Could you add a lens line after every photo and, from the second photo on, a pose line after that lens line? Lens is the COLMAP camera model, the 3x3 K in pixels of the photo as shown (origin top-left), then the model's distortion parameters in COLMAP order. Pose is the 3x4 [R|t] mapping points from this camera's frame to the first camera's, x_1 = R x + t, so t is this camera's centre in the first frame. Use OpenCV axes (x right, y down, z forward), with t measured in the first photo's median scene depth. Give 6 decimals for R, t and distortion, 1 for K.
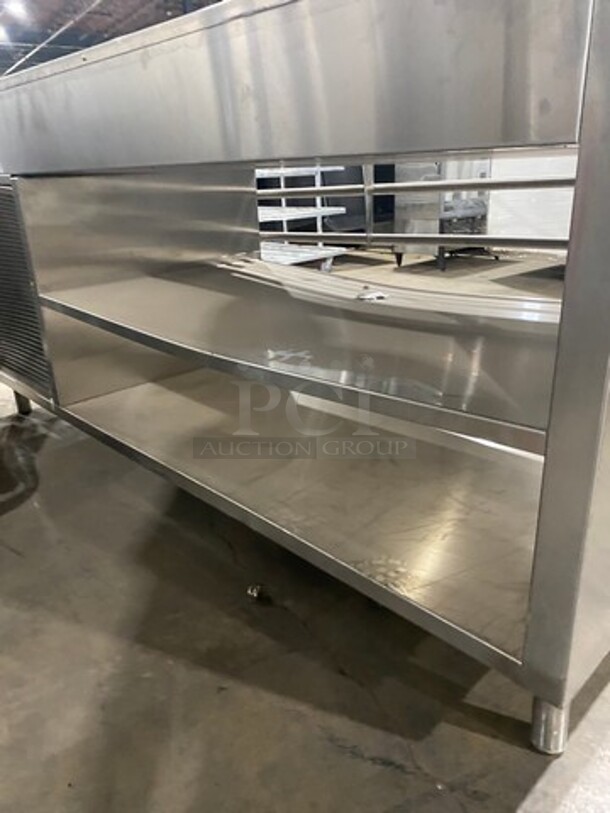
lens RADIAL K [[618.3, 0, 307.3], [0, 618.3, 407.6], [0, 0, 1]] dist [-0.001570, 0.010758]
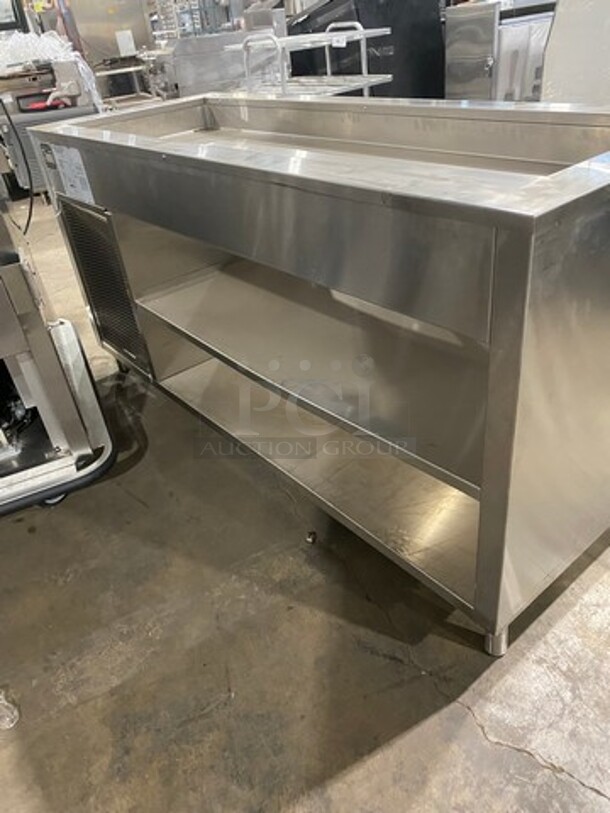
lens RADIAL K [[618.3, 0, 305.0], [0, 618.3, 405.9], [0, 0, 1]] dist [-0.001570, 0.010758]
pose [[0.994452, -0.014807, -0.104146, 0.071147], [0.036499, 0.977107, 0.209594, -0.381783], [0.098658, -0.212232, 0.972226, -0.418335]]
